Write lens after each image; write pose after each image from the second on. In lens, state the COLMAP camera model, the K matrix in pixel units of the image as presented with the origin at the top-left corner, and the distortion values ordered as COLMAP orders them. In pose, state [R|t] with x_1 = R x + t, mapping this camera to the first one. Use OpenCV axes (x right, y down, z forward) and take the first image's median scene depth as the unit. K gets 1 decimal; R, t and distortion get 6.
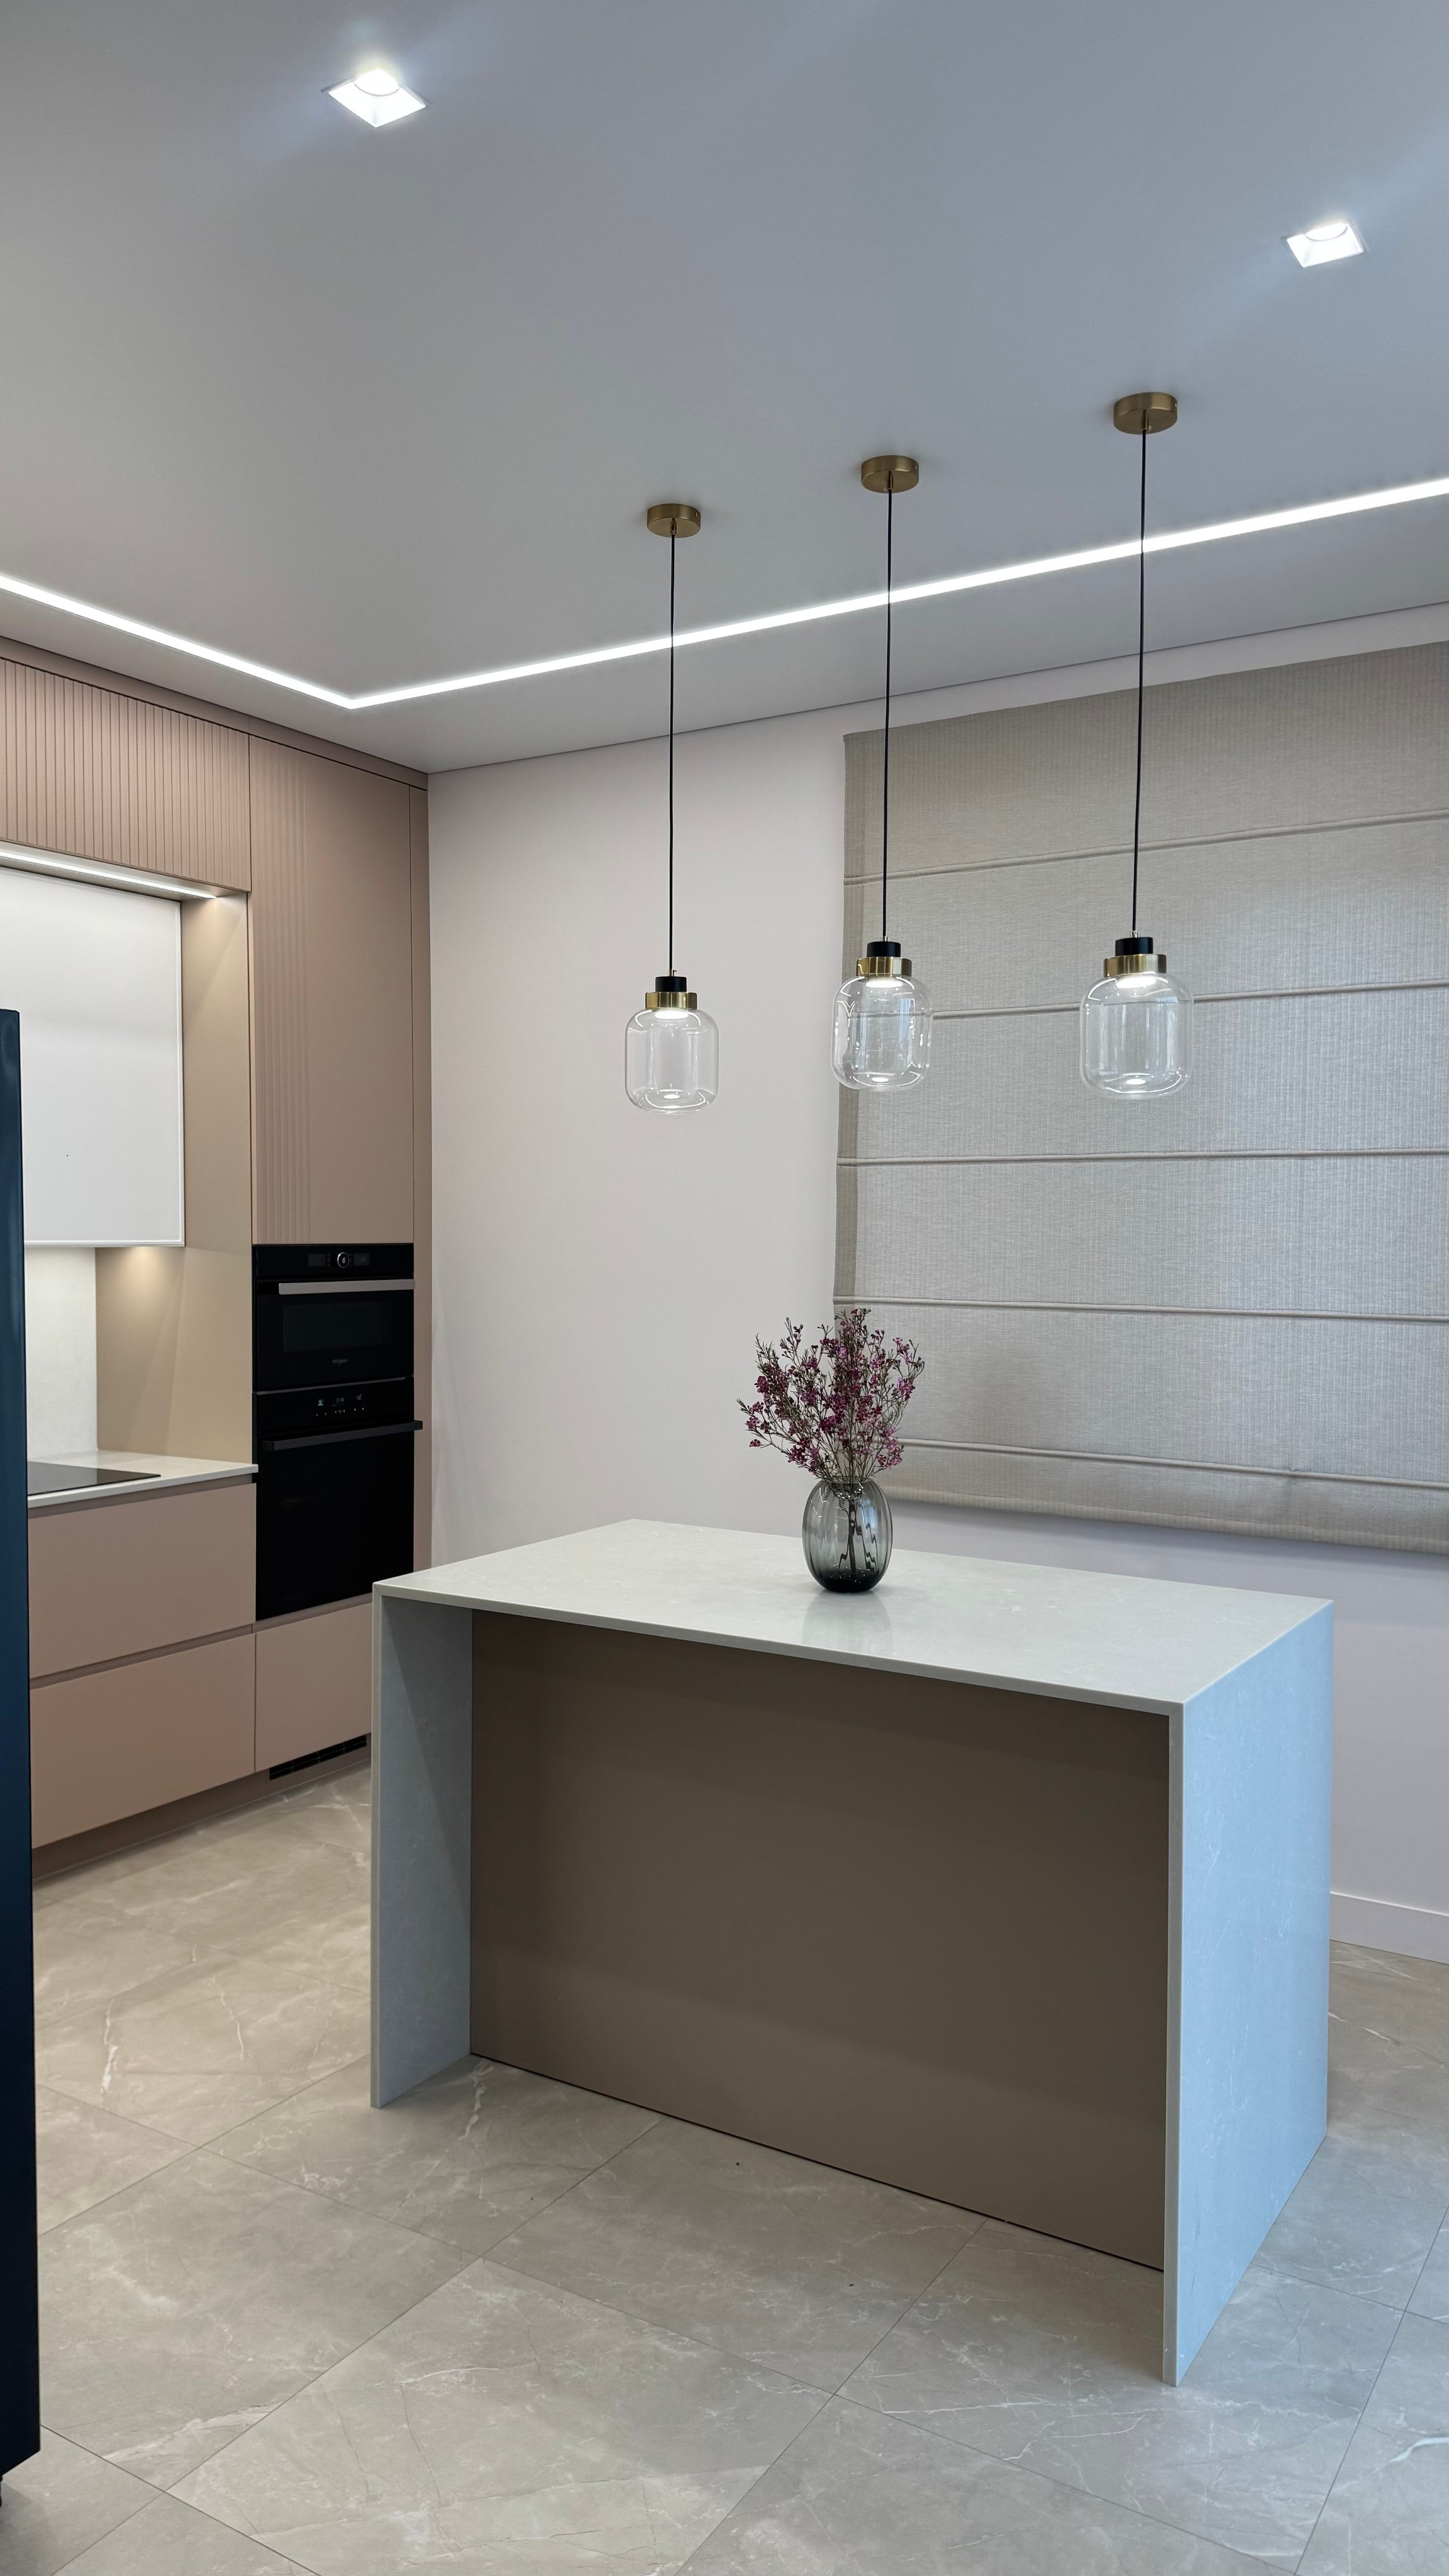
lens RADIAL K [[1809.3, 0, 724.5], [0, 1809.3, 1288.0], [0, 0, 1]] dist [0.002051, 0.000285]
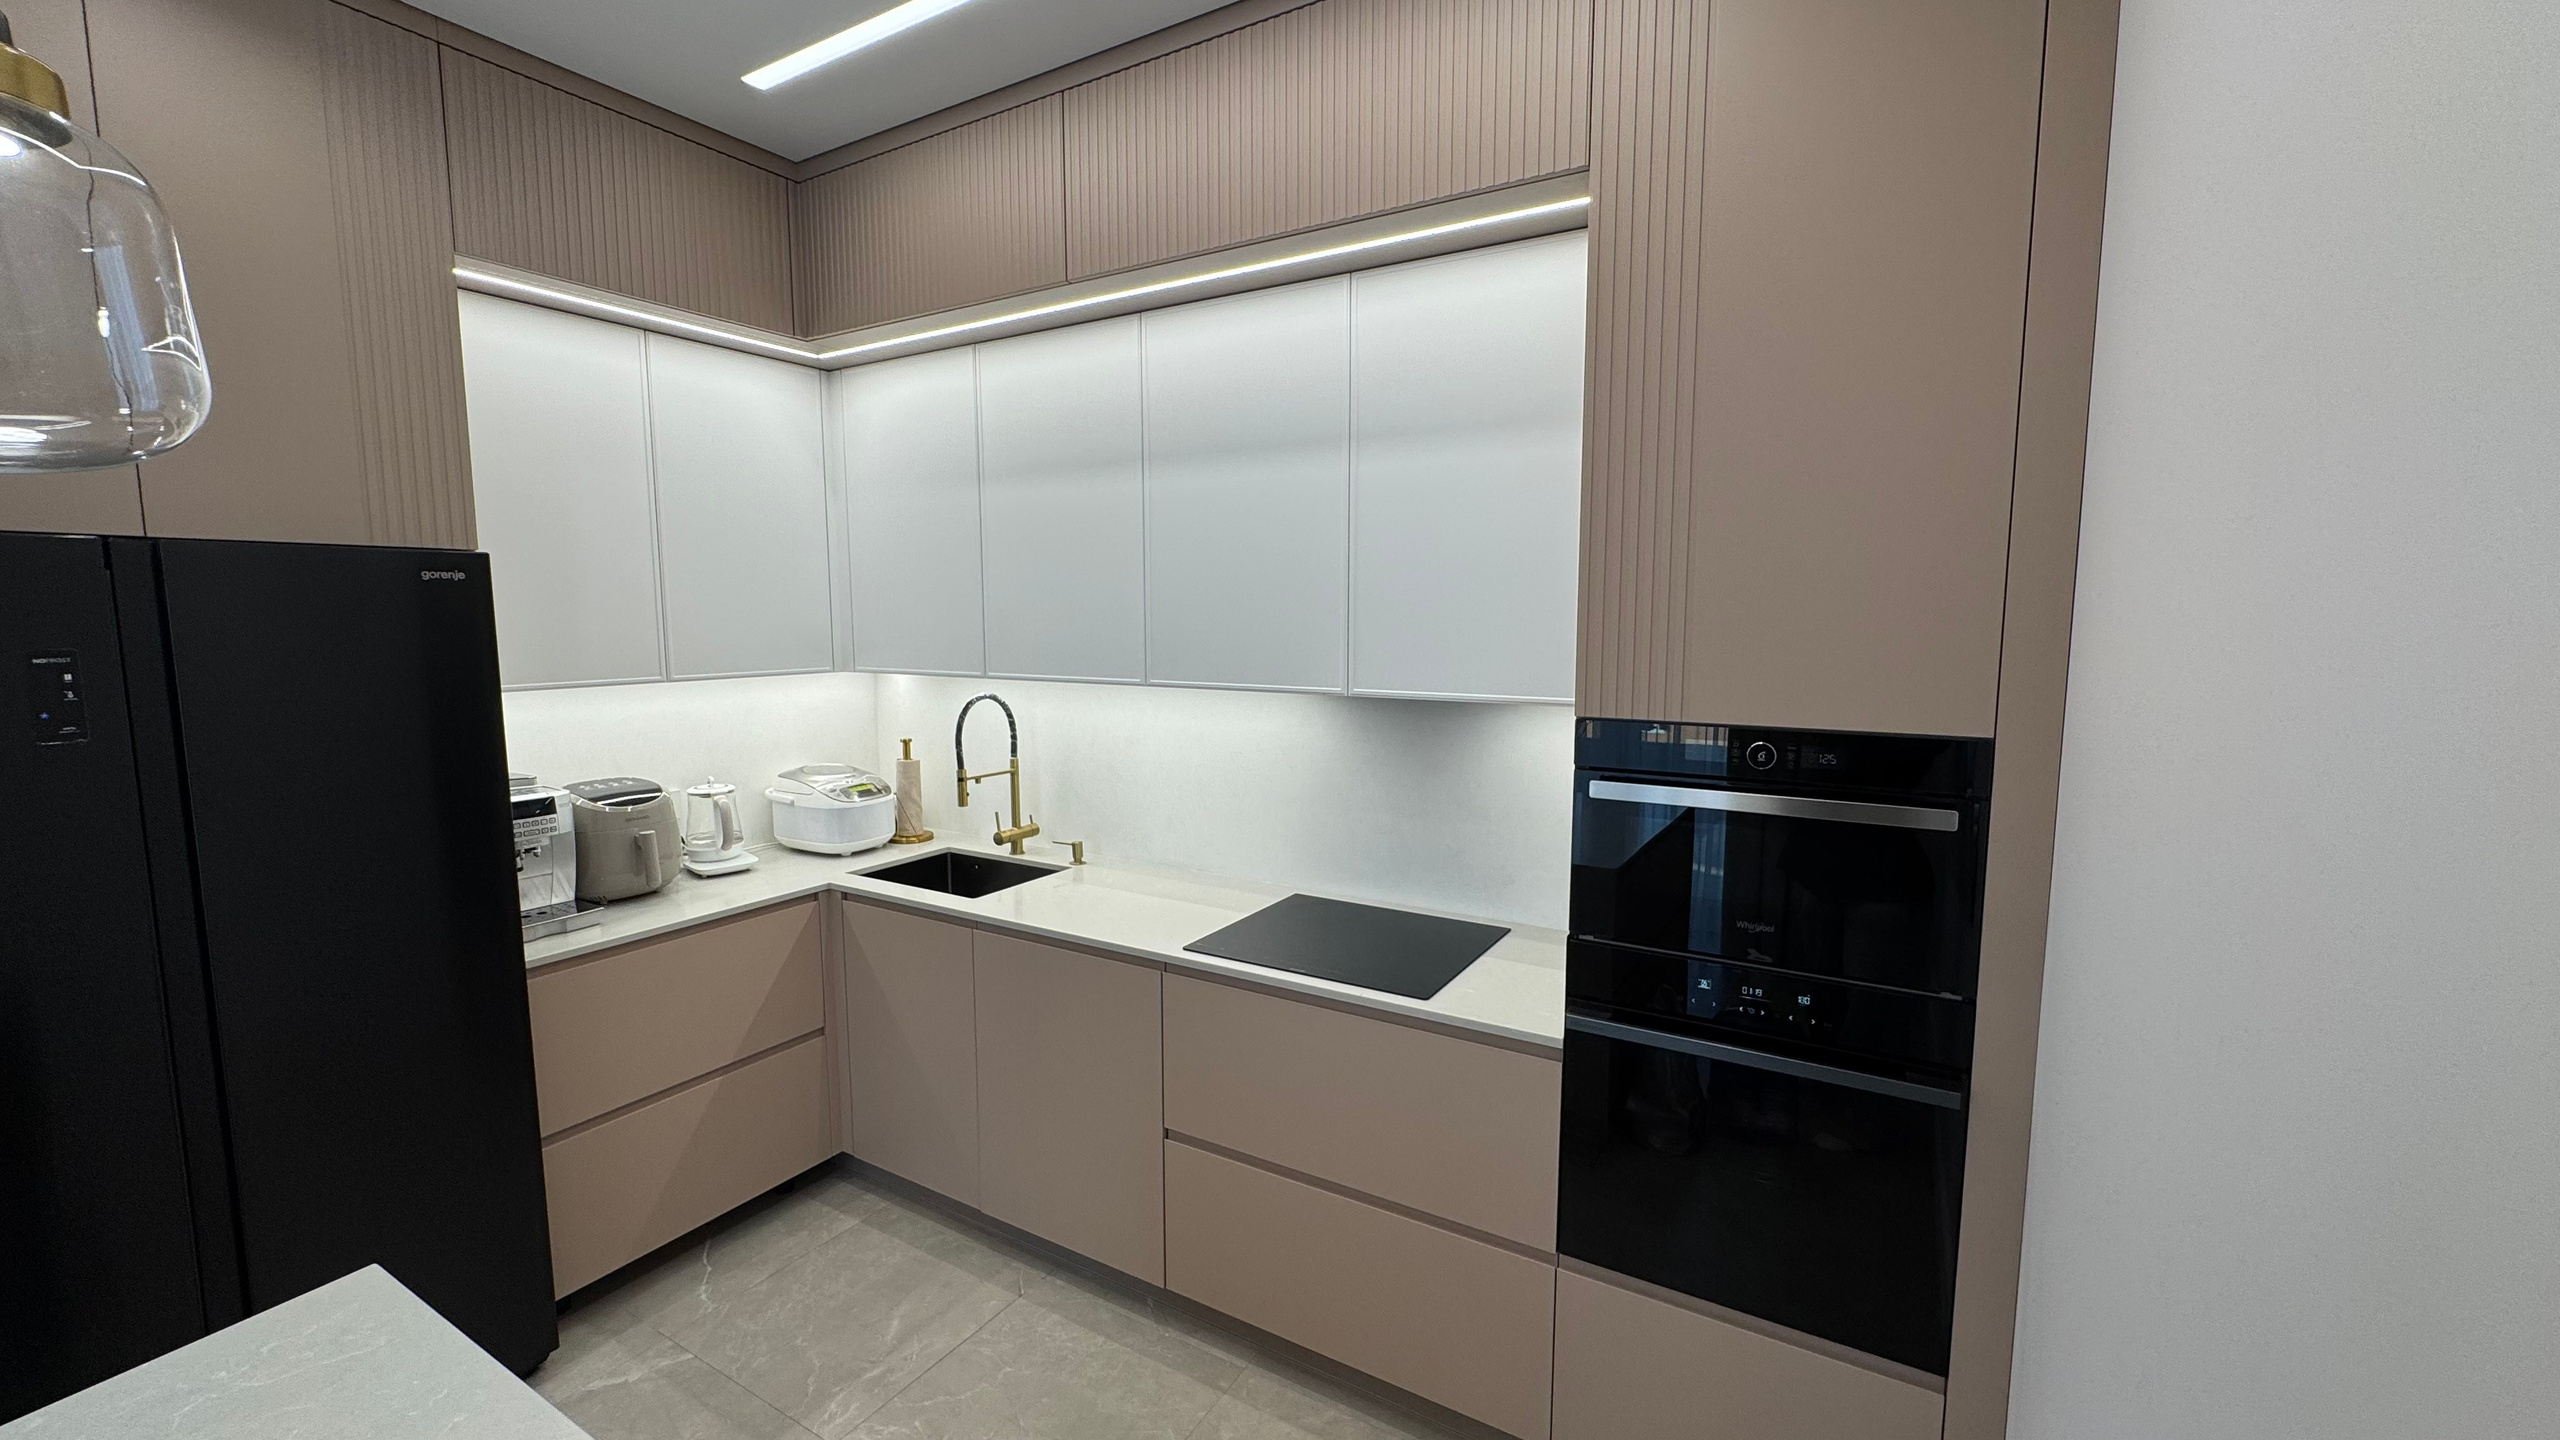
lens RADIAL K [[1020.7, 0, 1280.0], [0, 1020.7, 720.0], [0, 0, 1]] dist [-0.000428, 0.000250]
pose [[0.021936, 0.099903, -0.994755, 0.111165], [-0.036814, 0.994401, 0.099056, -0.055631], [0.999081, 0.034448, 0.025491, 0.876156]]
